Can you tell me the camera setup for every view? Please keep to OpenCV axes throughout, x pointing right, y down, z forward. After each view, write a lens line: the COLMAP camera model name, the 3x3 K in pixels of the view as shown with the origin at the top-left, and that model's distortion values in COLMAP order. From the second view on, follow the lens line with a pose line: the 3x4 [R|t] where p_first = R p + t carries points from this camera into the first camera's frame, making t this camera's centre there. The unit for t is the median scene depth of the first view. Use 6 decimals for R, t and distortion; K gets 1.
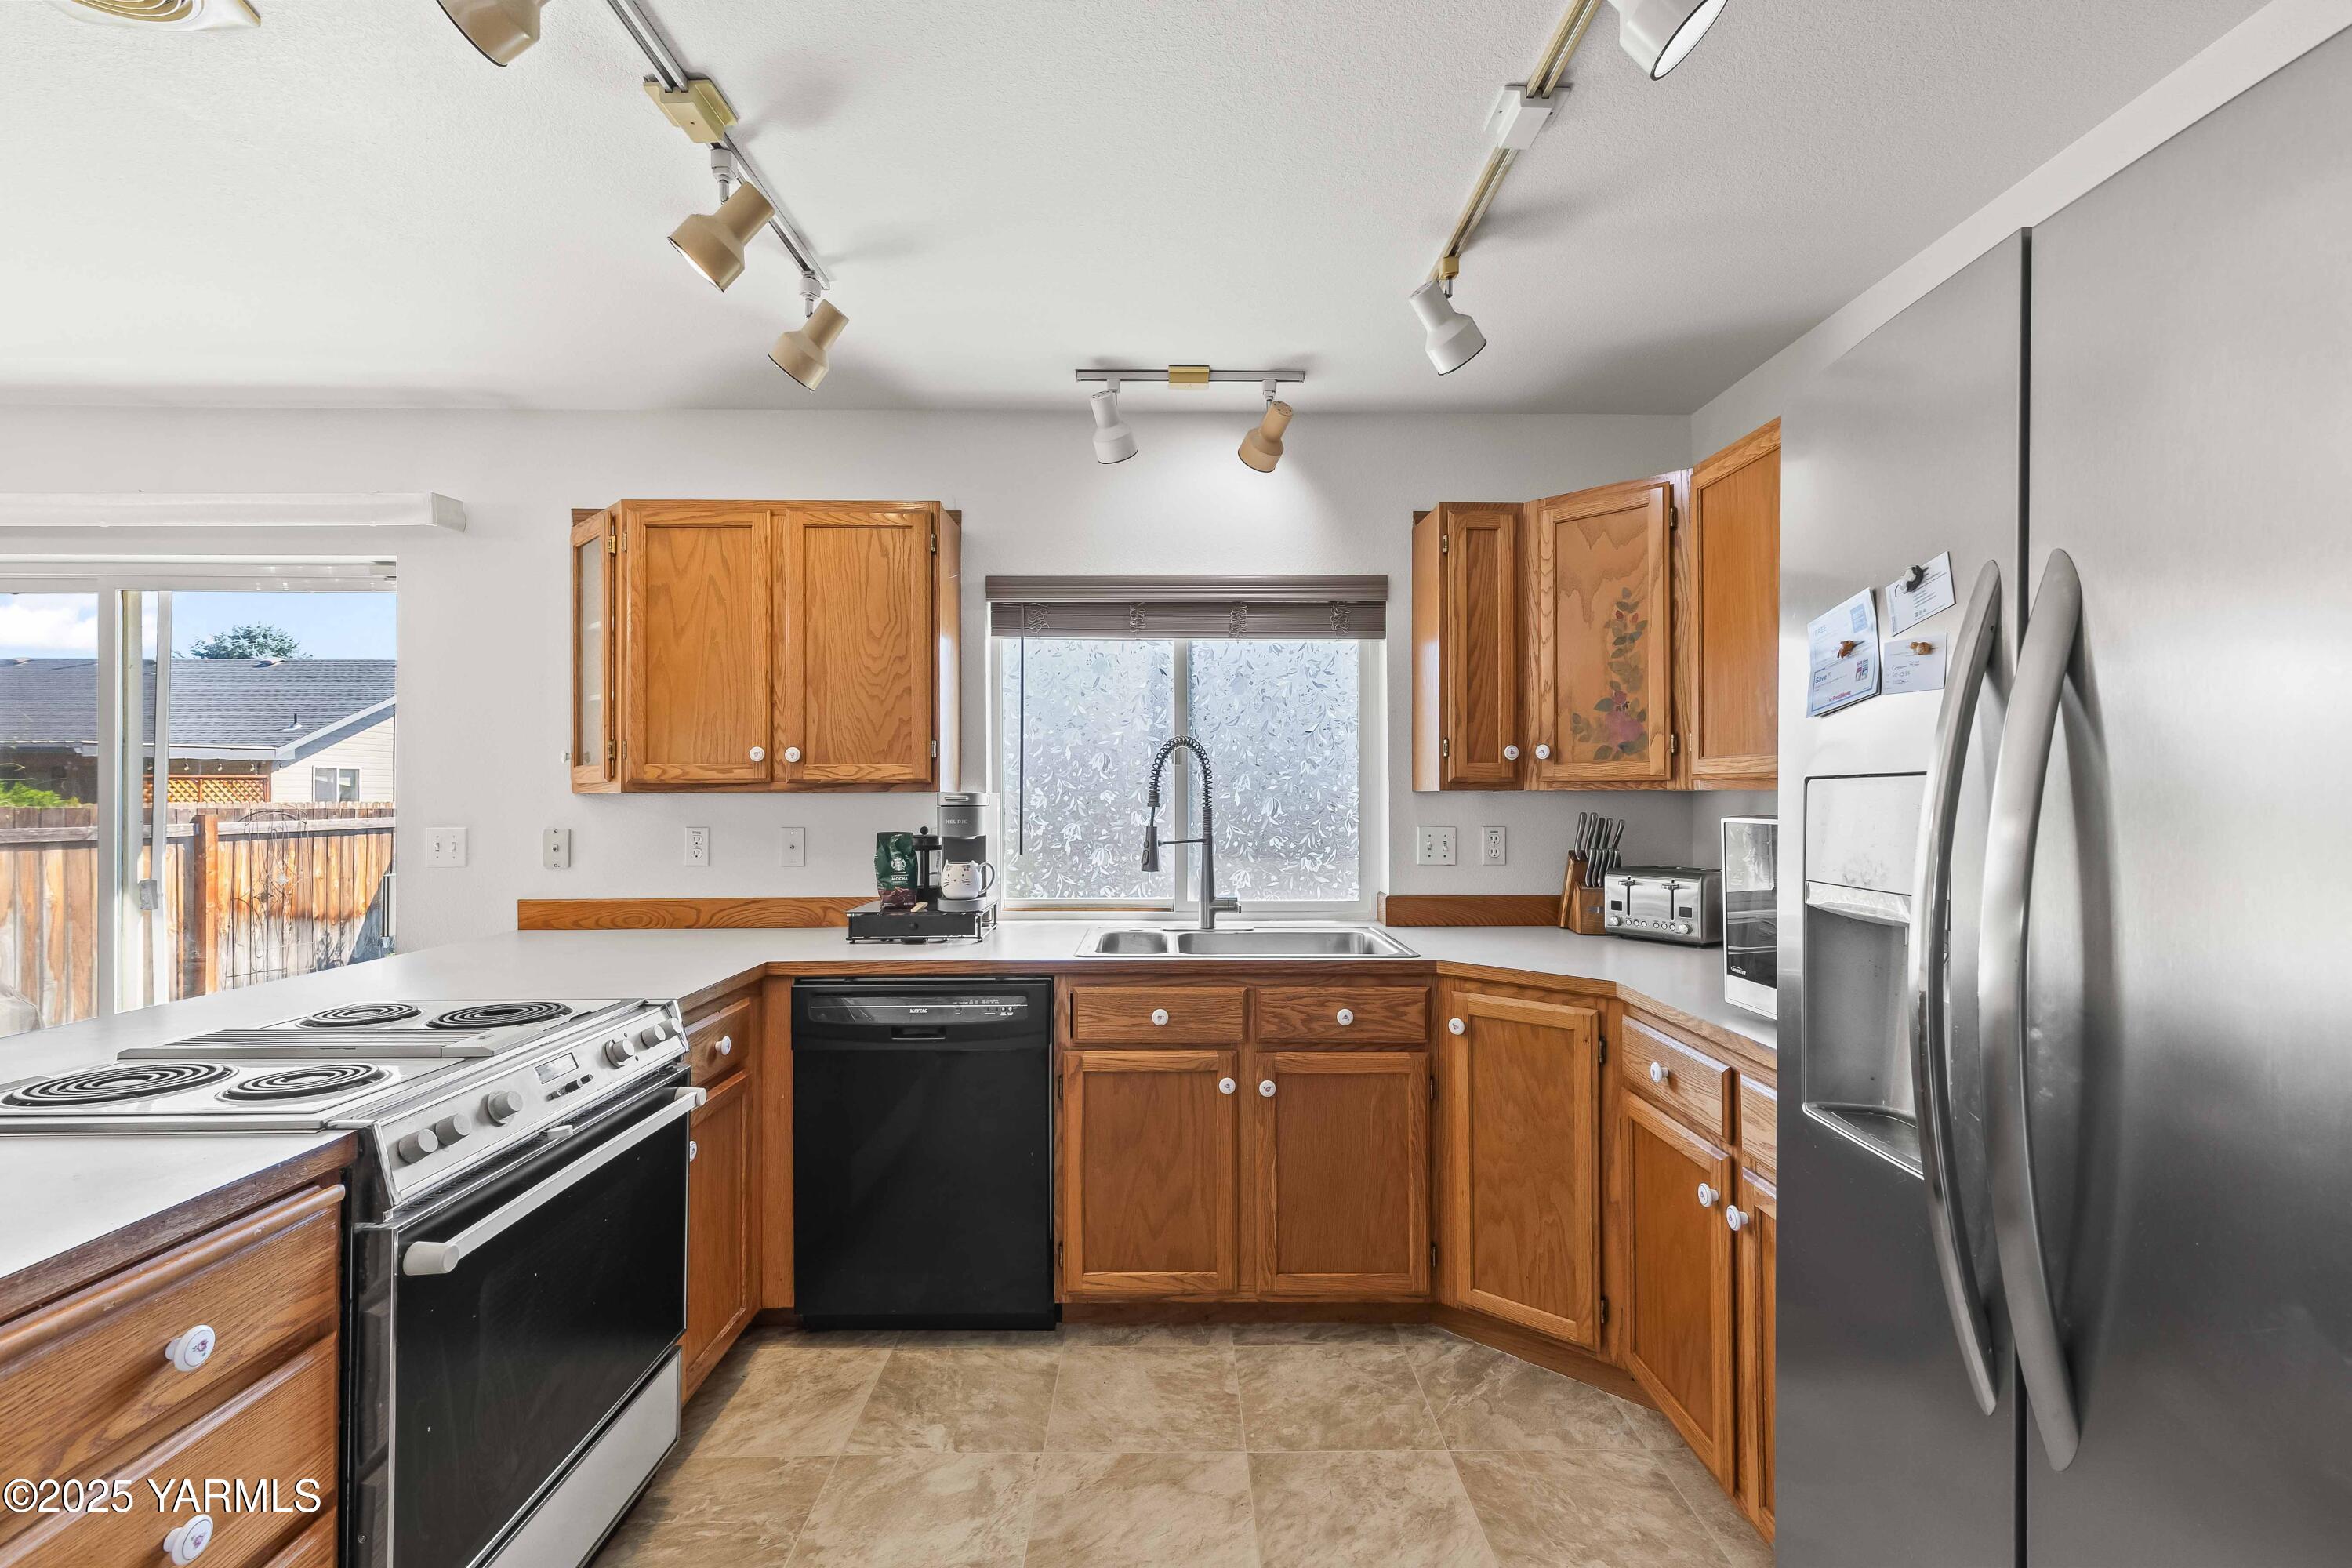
lens RADIAL K [[1067.9, 0, 1181.0], [0, 1067.9, 783.4], [0, 0, 1]] dist [0.005857, -0.001368]
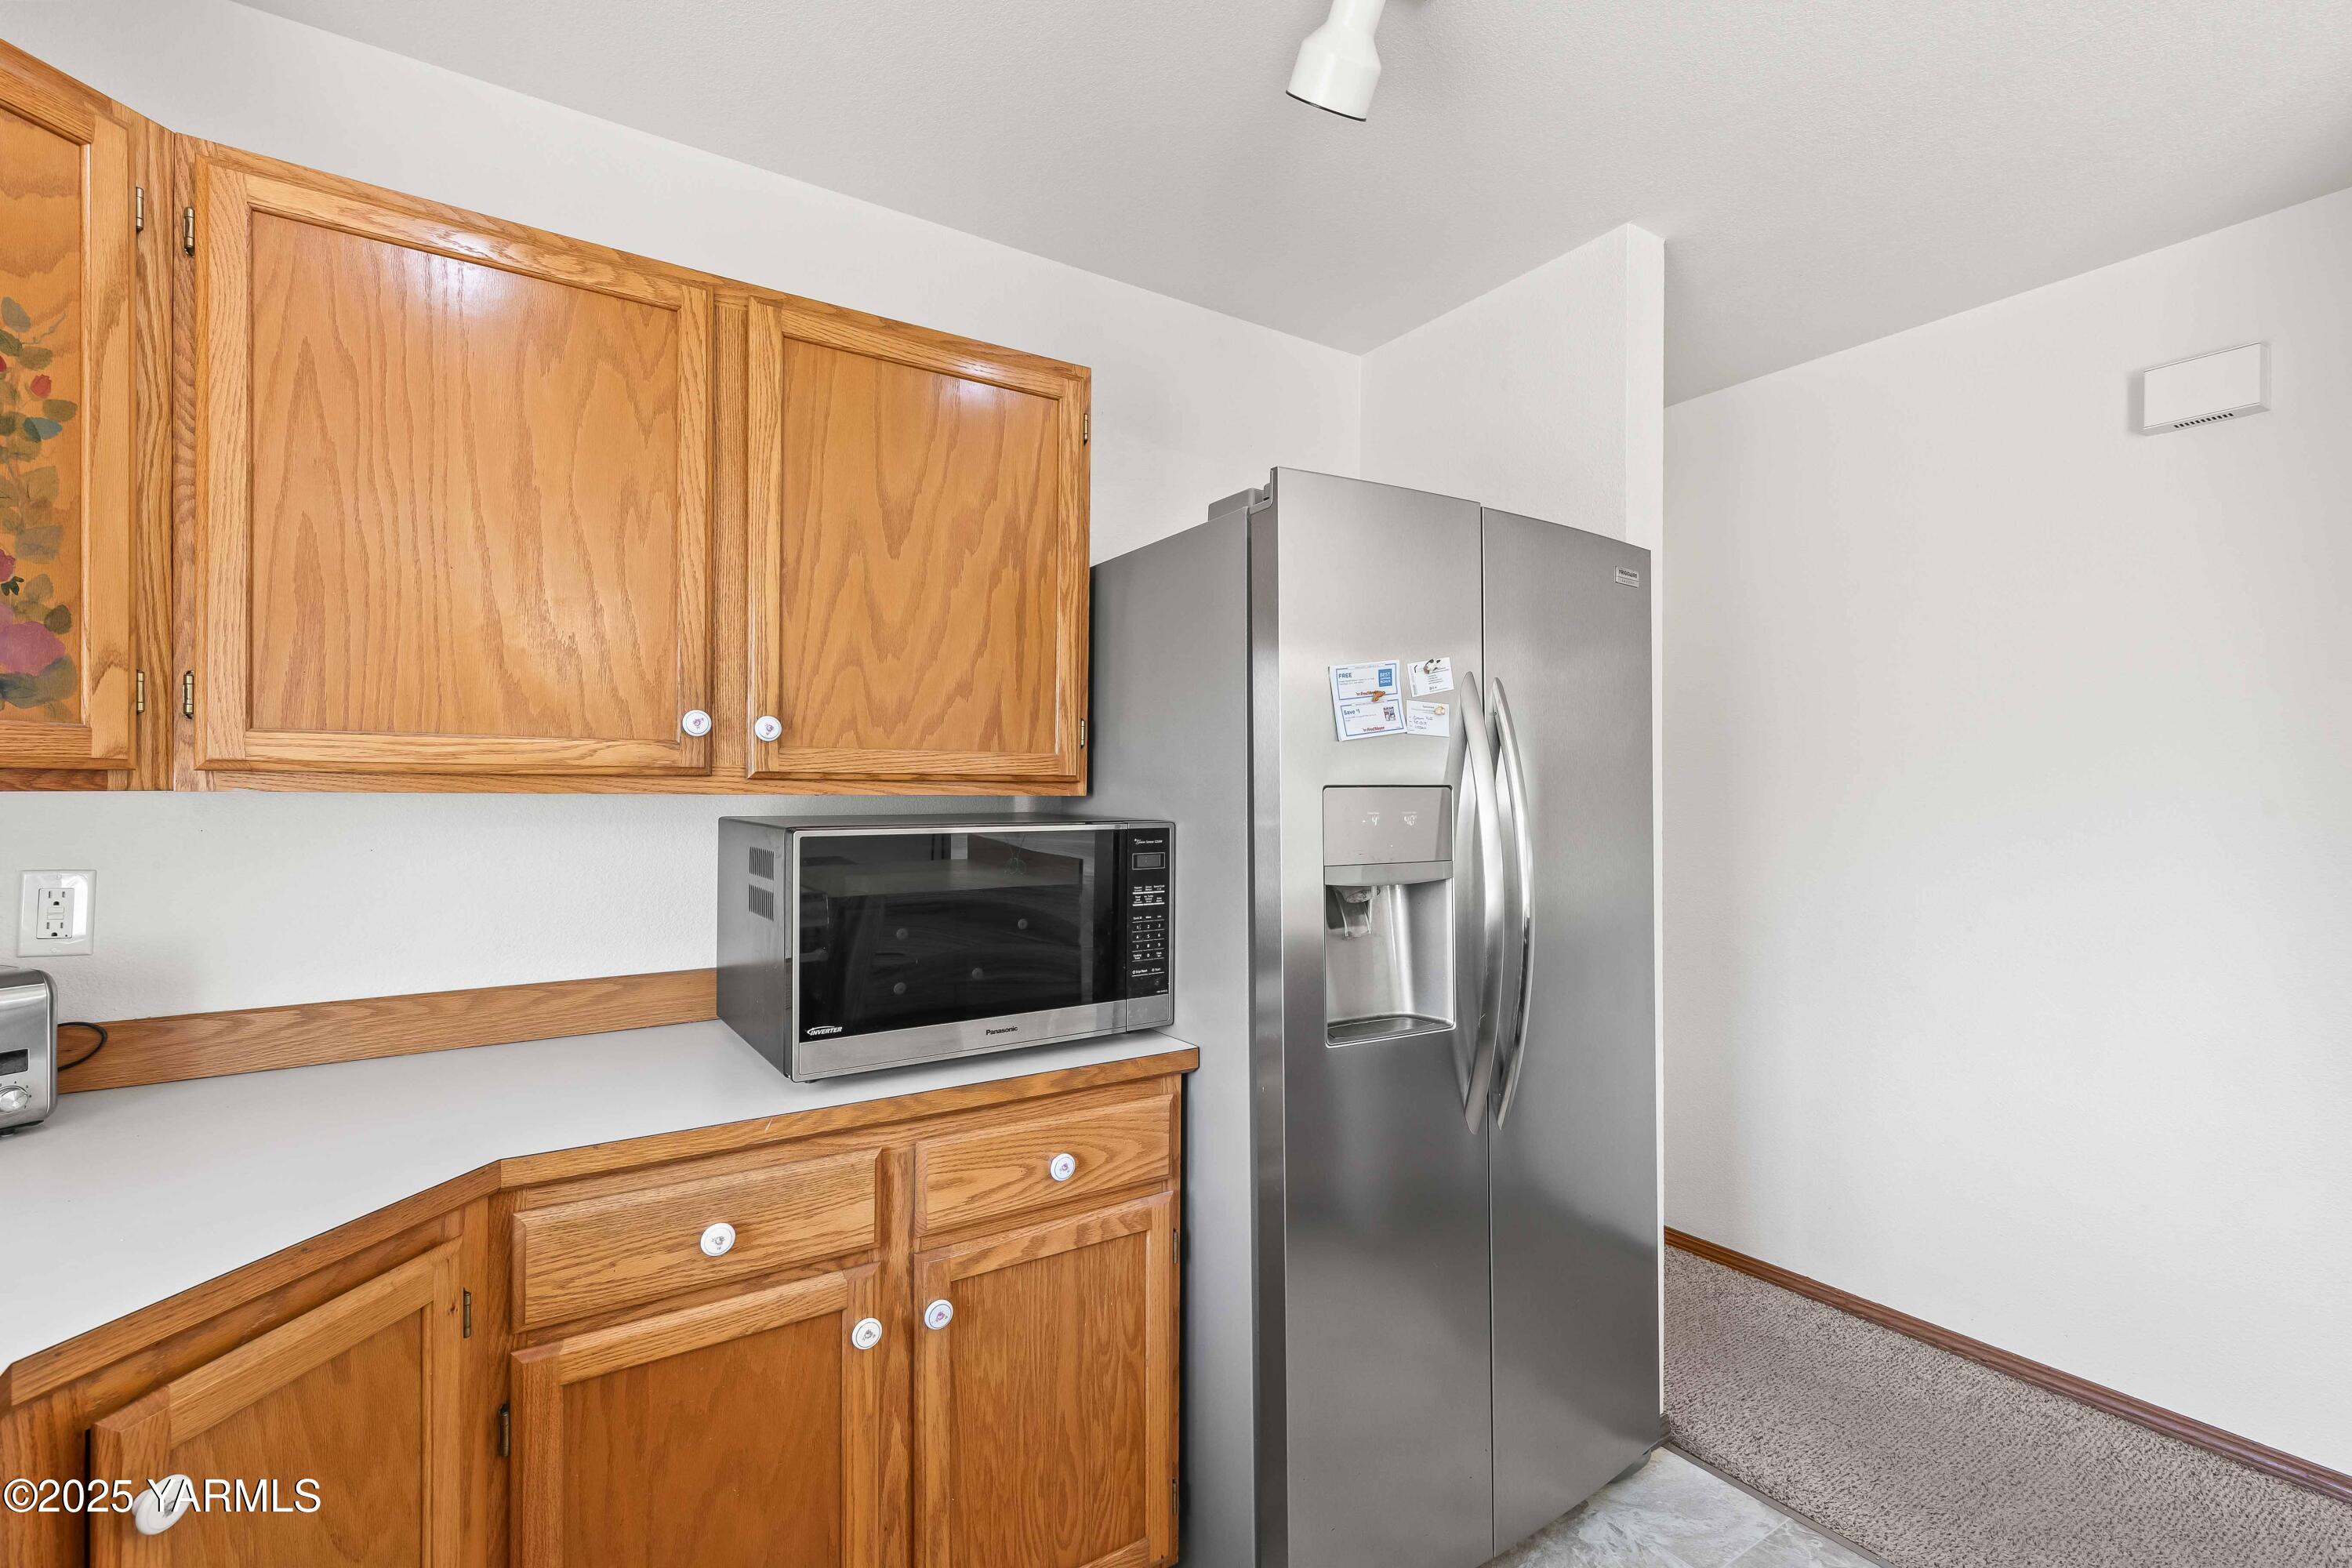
lens RADIAL K [[1067.9, 0, 1179.6], [0, 1067.9, 789.9], [0, 0, 1]] dist [0.005857, -0.001368]
pose [[-0.547949, 0.002896, 0.836506, -0.177049], [-0.008710, 0.999920, -0.009167, 0.005888], [-0.836466, -0.012309, -0.547880, 0.845449]]
